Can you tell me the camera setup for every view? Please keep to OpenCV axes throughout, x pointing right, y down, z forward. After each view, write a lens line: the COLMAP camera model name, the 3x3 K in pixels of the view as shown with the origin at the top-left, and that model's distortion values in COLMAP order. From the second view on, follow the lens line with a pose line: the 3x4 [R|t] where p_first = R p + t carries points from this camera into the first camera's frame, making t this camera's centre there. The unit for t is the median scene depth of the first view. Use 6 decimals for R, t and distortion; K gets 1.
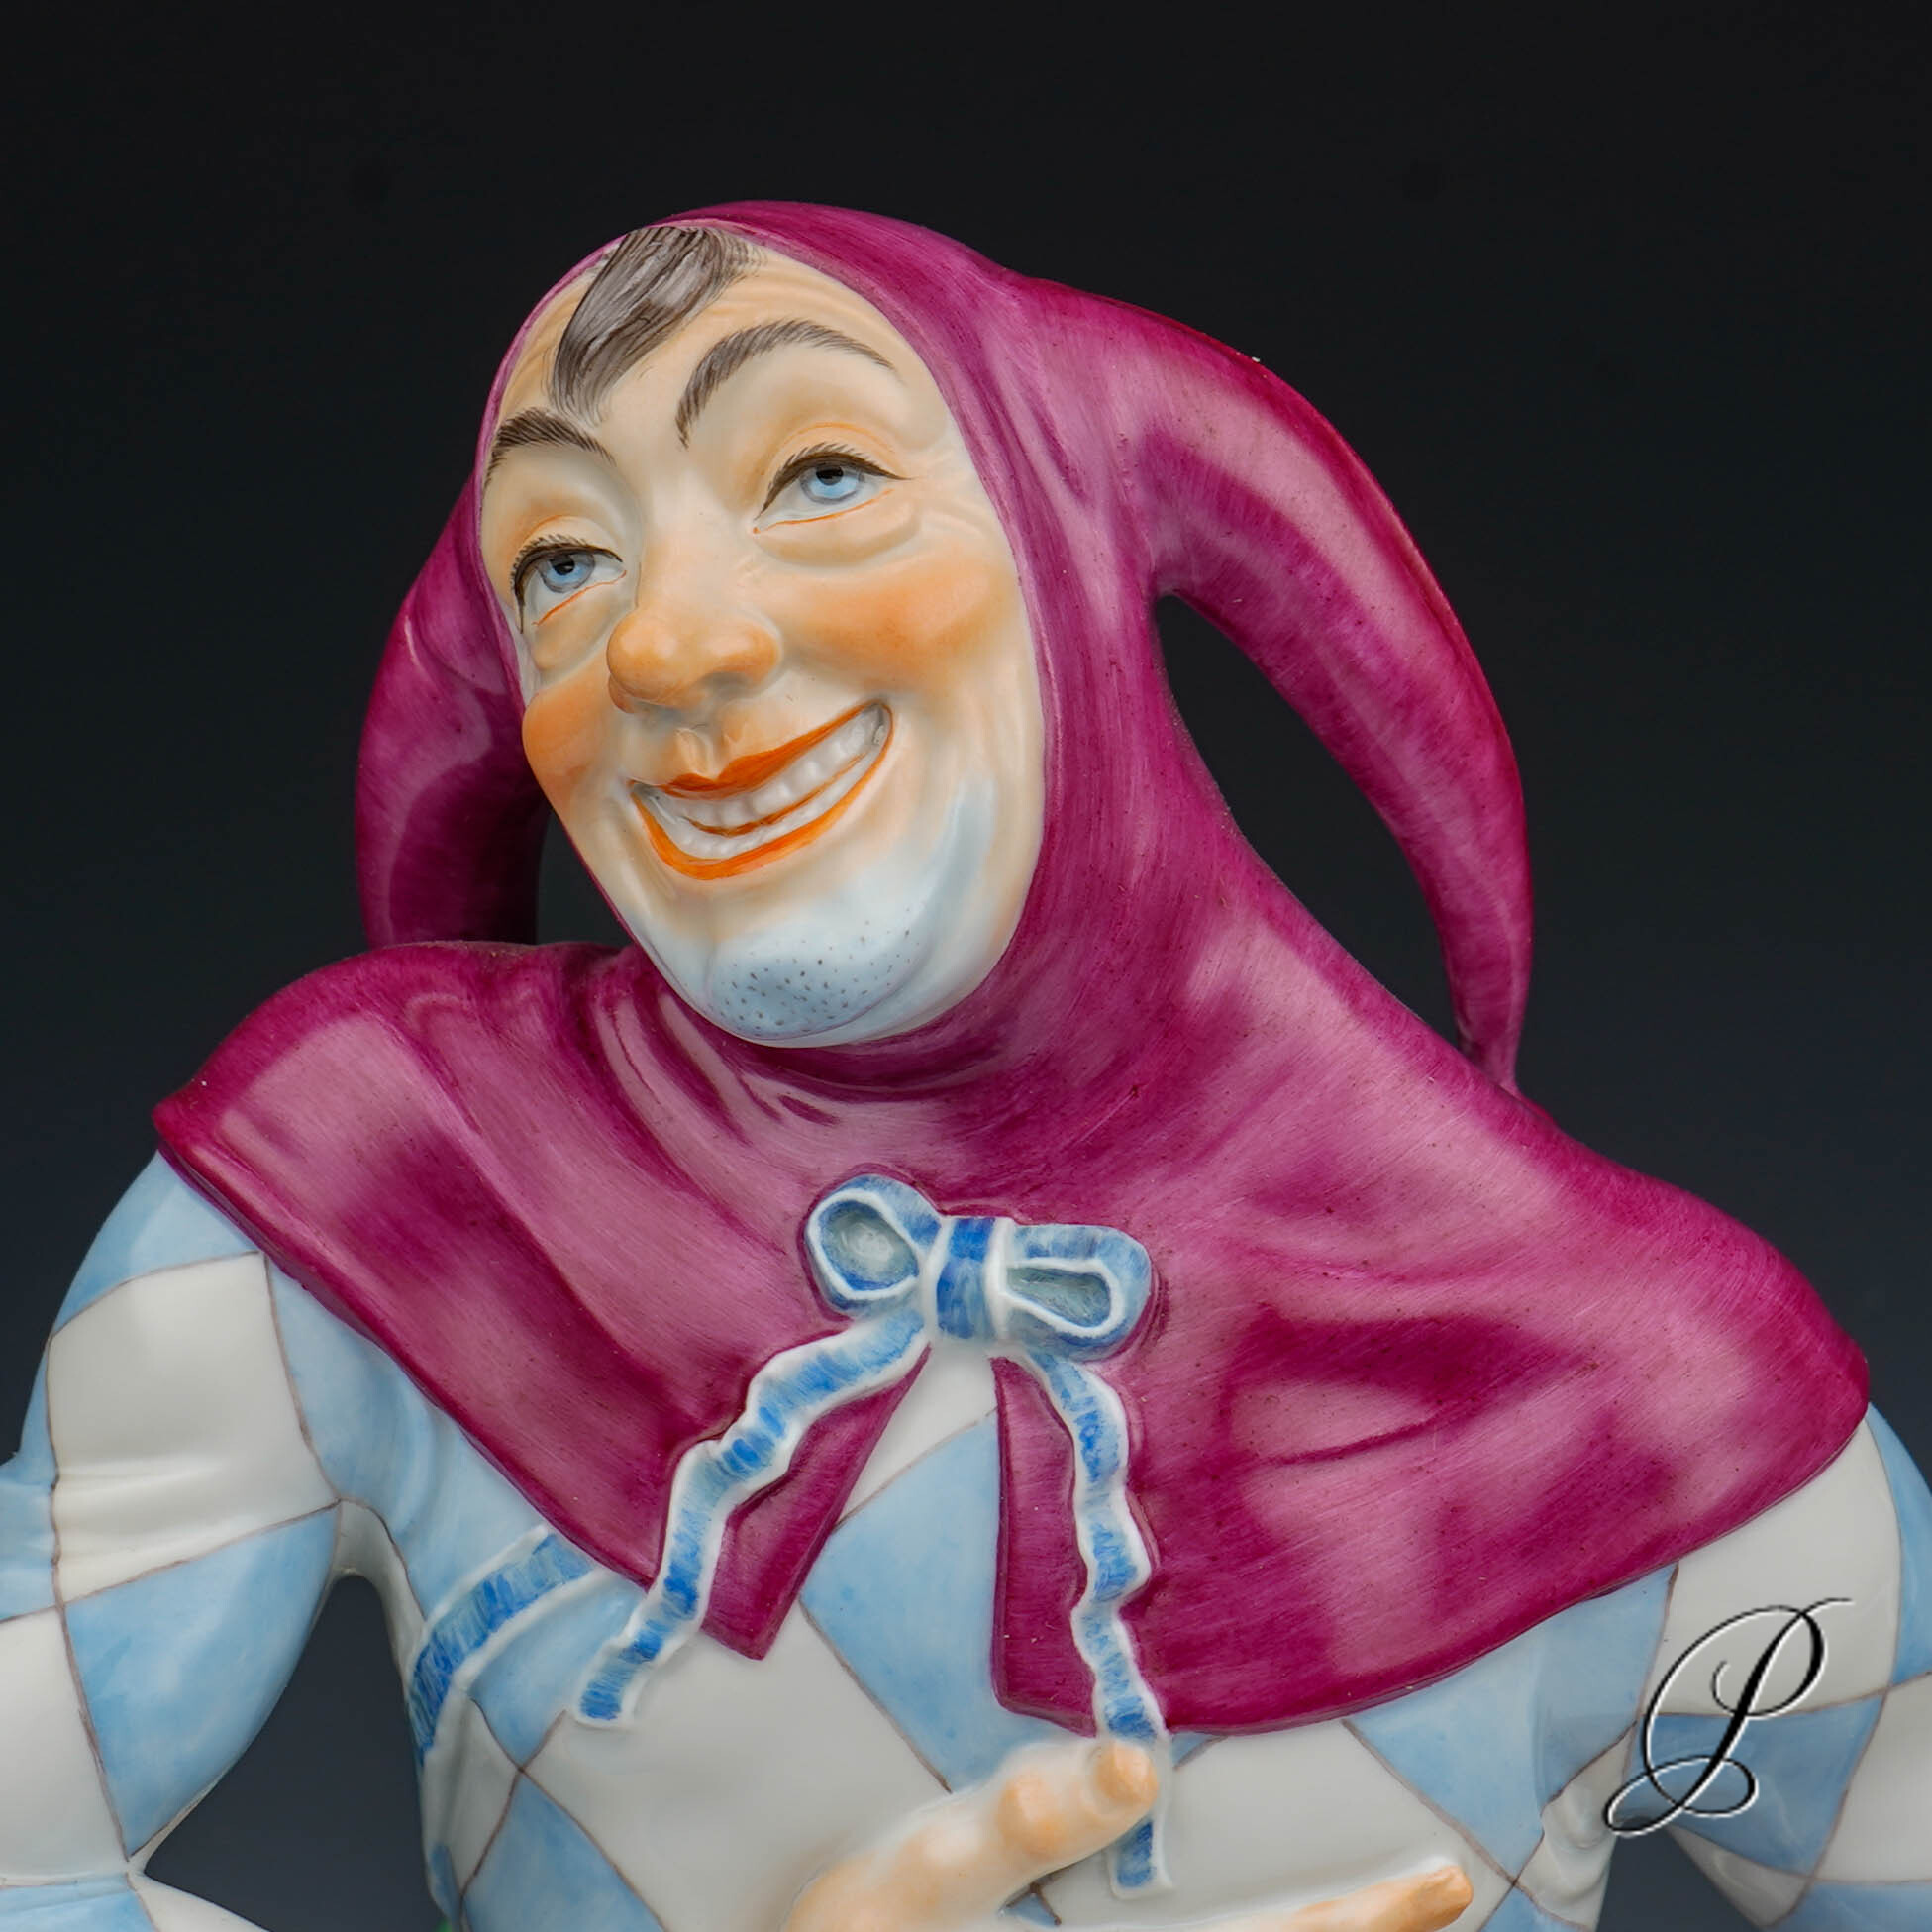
lens RADIAL K [[5439.8, 0, 995.6], [0, 5439.8, 759.0], [0, 0, 1]] dist [0.006369, 0.109542]
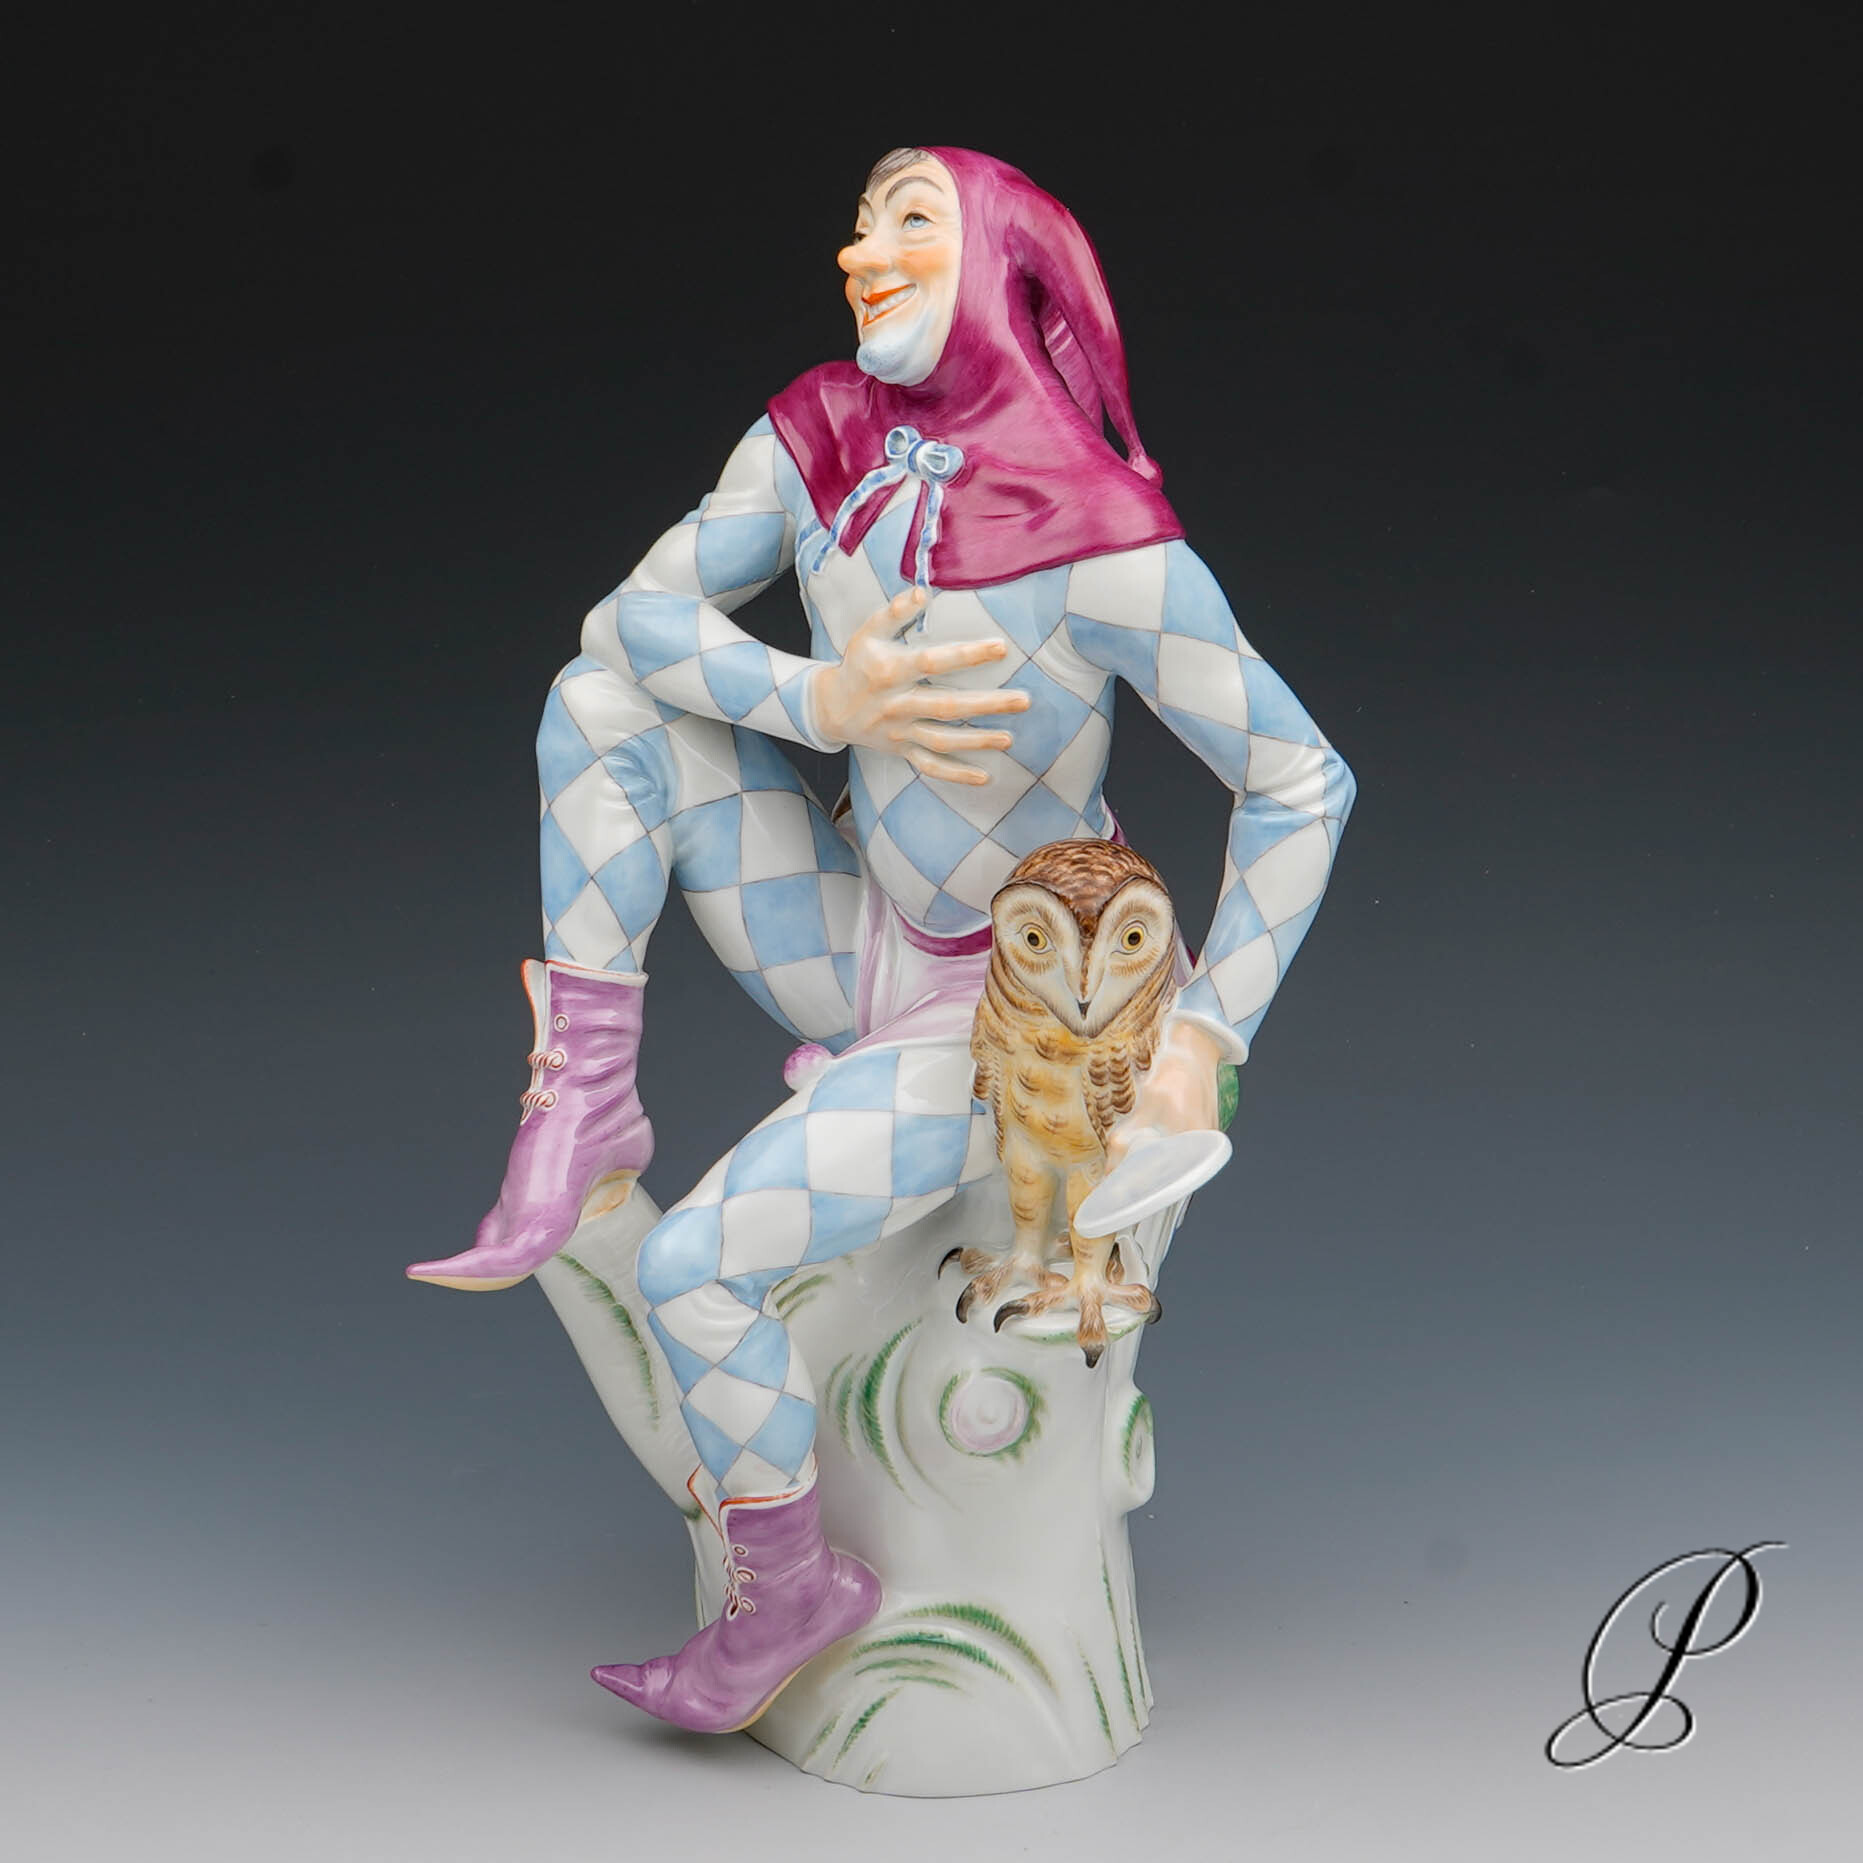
lens RADIAL K [[5245.6, 0, 960.0], [0, 5245.6, 731.9], [0, 0, 1]] dist [0.006369, 0.109542]
pose [[0.841917, 0.163702, -0.514177, 1.755534], [-0.190340, 0.981718, 0.000890, 0.259340], [0.504922, 0.097119, 0.857684, -1.823222]]
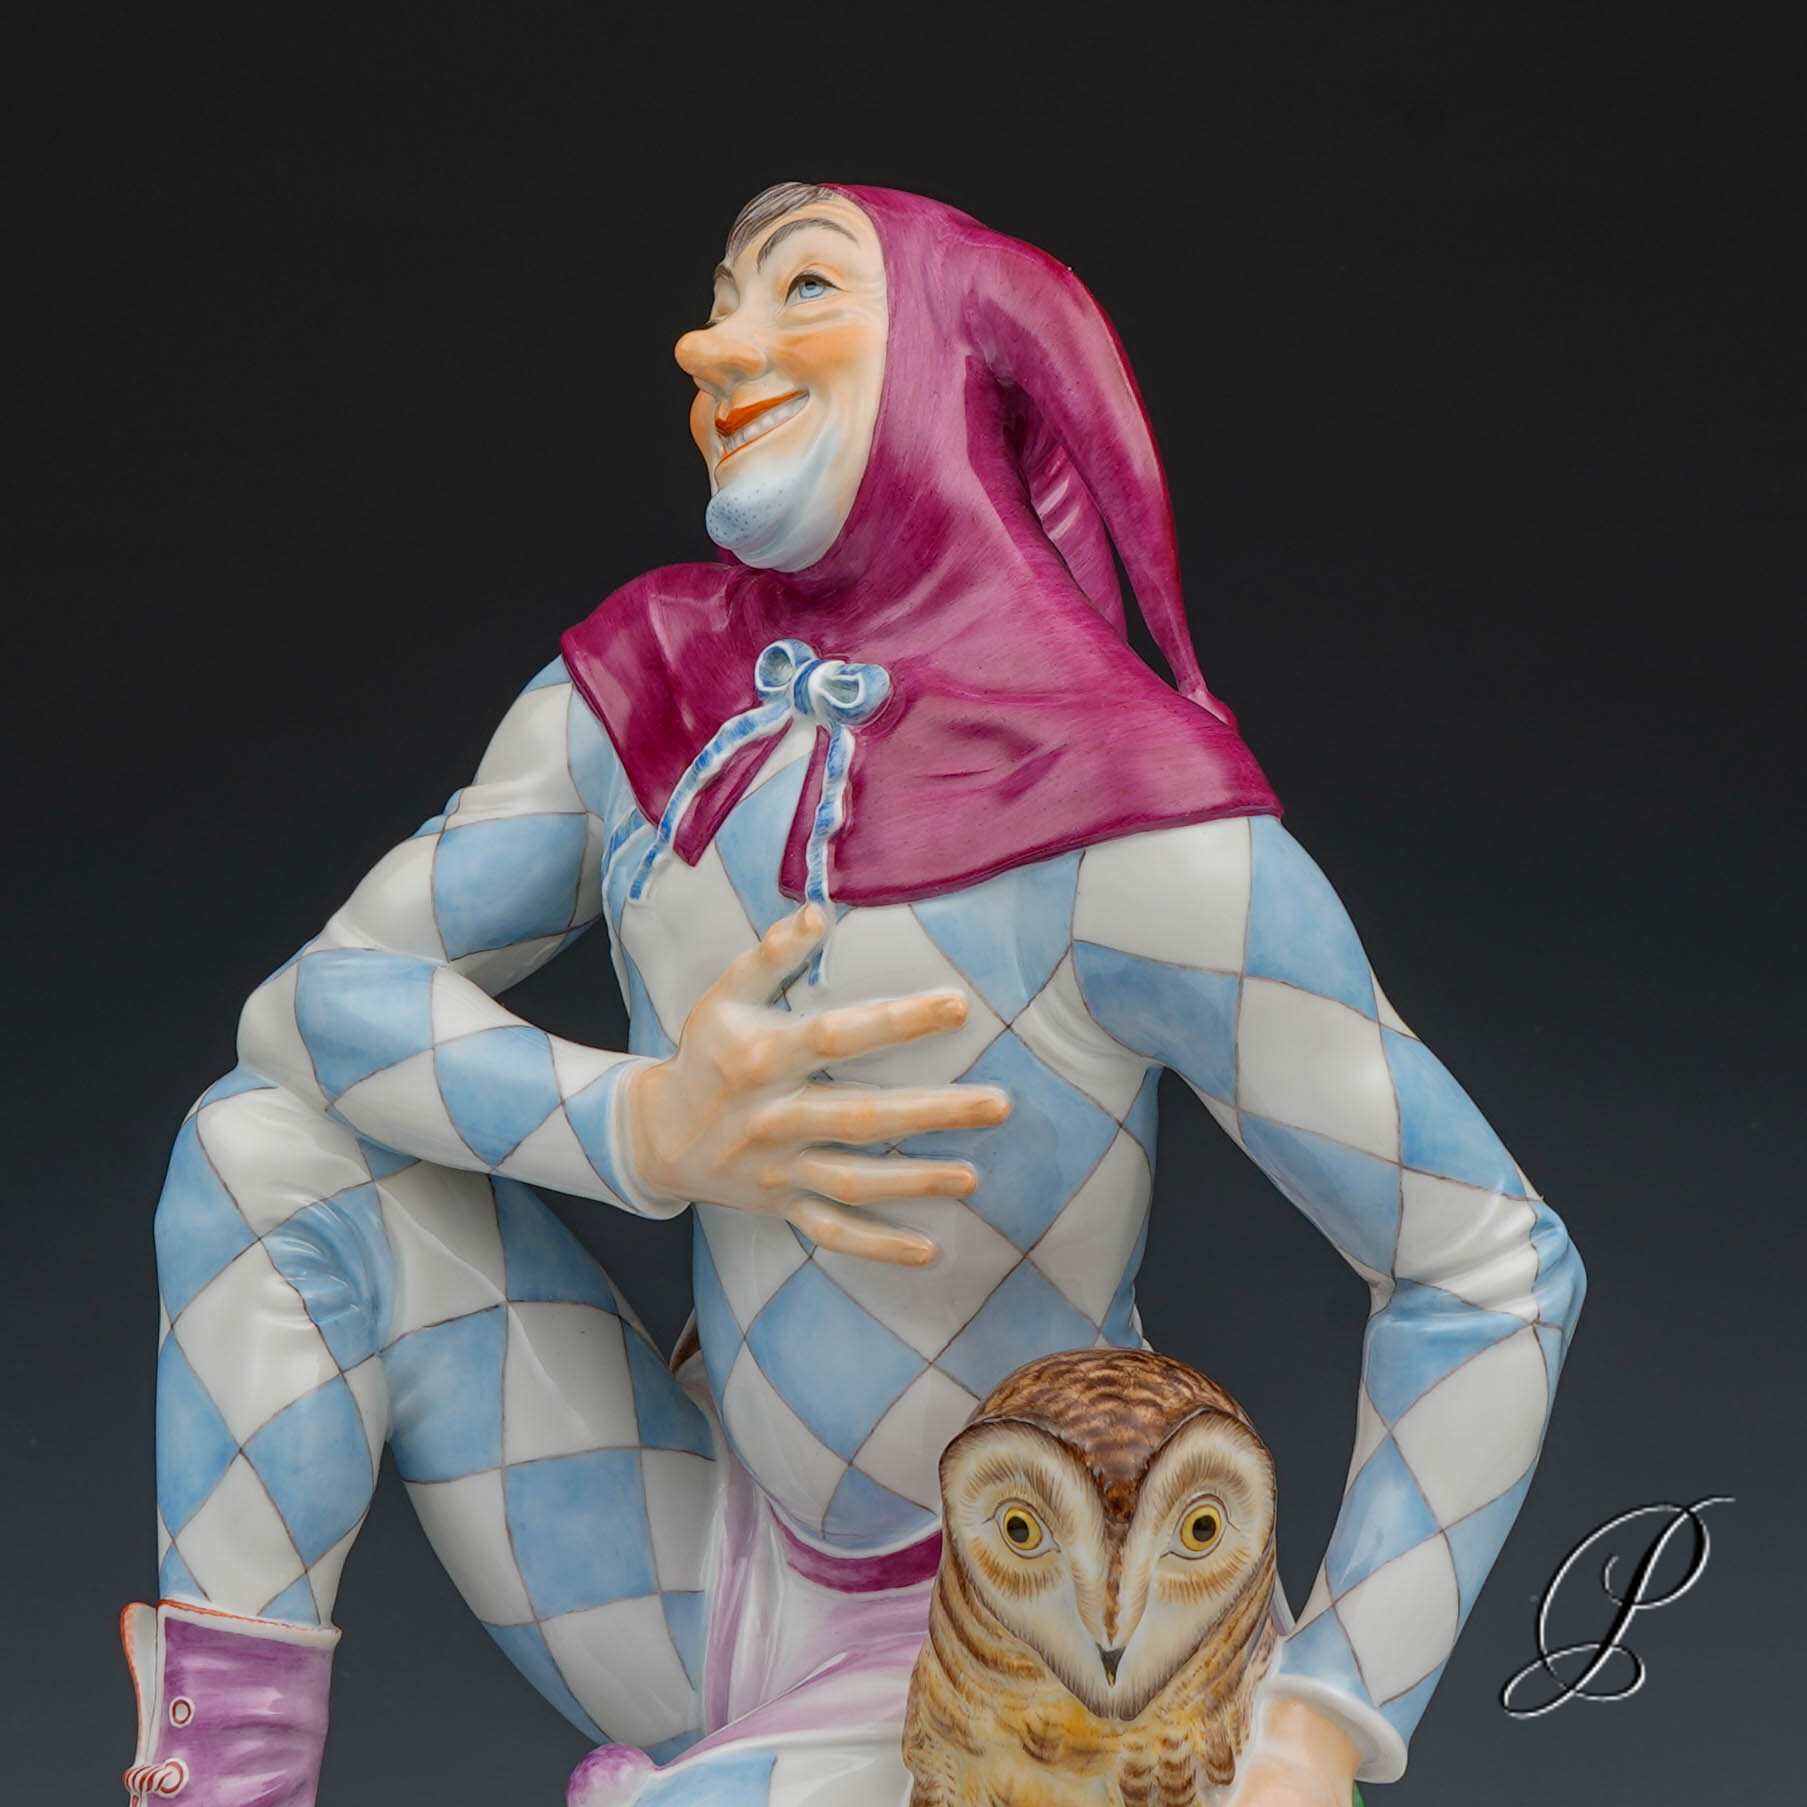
lens RADIAL K [[5259.2, 0, 839.2], [0, 5259.2, 497.5], [0, 0, 1]] dist [0.010819, -0.115606]
pose [[0.834139, 0.050706, -0.549219, 1.050330], [-0.192917, 0.959690, -0.204395, 0.419150], [0.516716, 0.276447, 0.810297, -0.565549]]
